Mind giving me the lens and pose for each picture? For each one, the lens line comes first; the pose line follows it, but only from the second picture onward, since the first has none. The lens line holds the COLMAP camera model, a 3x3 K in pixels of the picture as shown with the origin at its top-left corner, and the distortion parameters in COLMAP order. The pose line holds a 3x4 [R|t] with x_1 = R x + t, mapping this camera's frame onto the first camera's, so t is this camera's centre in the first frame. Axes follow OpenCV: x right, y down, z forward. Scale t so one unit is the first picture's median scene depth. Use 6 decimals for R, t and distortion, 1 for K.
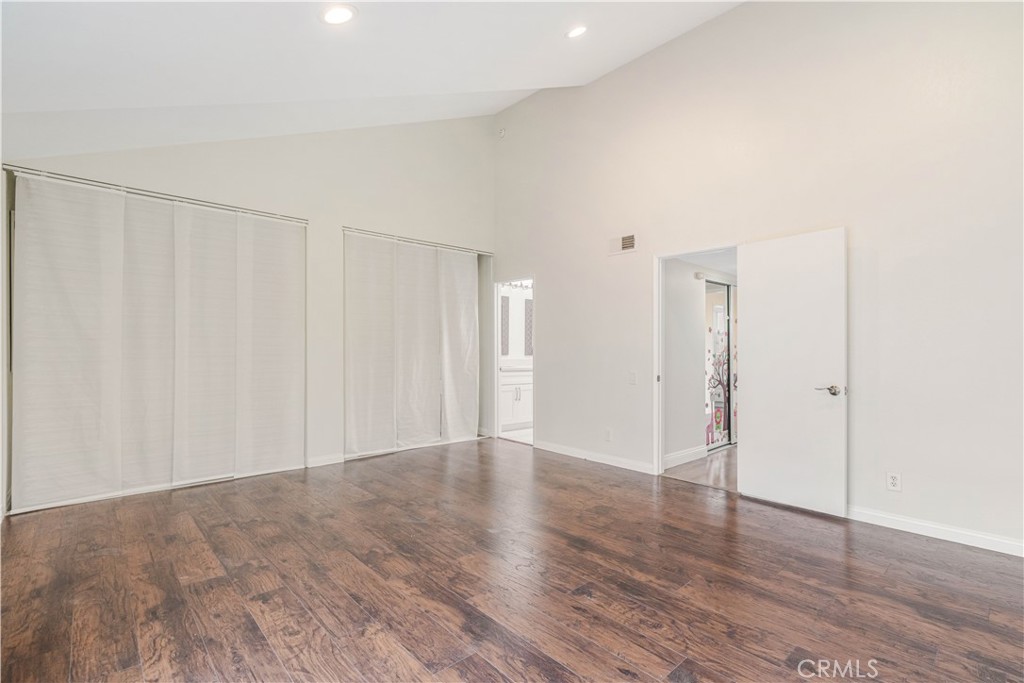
lens RADIAL K [[472.3, 0, 516.8], [0, 472.3, 347.2], [0, 0, 1]] dist [-0.001858, -0.000353]
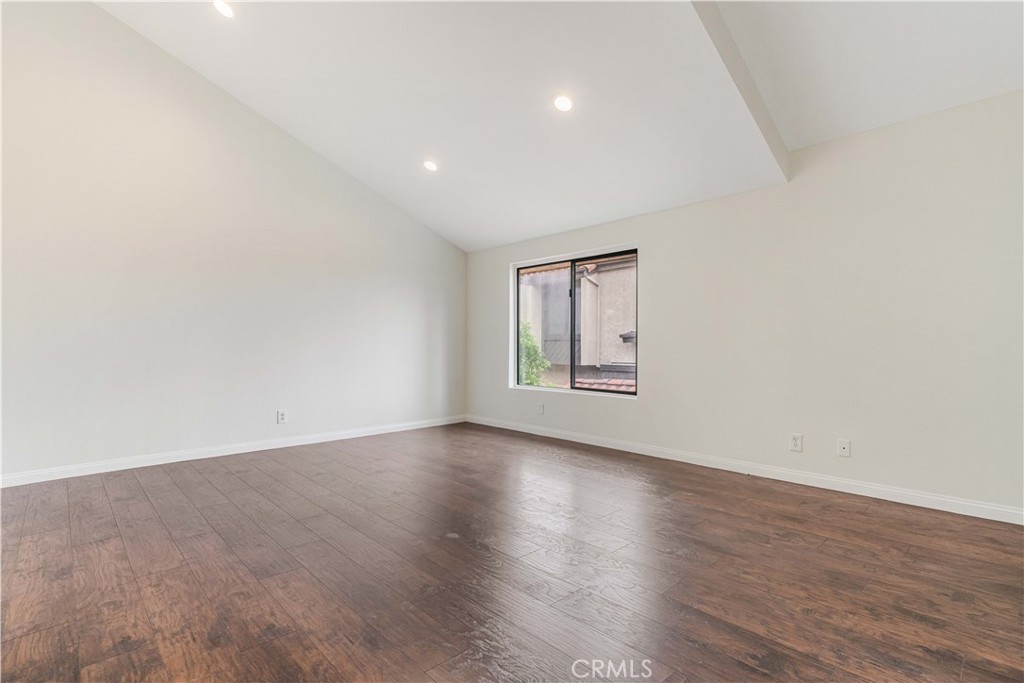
lens RADIAL K [[472.3, 0, 516.8], [0, 472.3, 347.2], [0, 0, 1]] dist [-0.001858, -0.000353]
pose [[-0.999930, -0.001930, -0.011689, -0.114649], [-0.001944, 0.999997, 0.001122, 0.040840], [0.011687, 0.001144, -0.999931, 1.390853]]
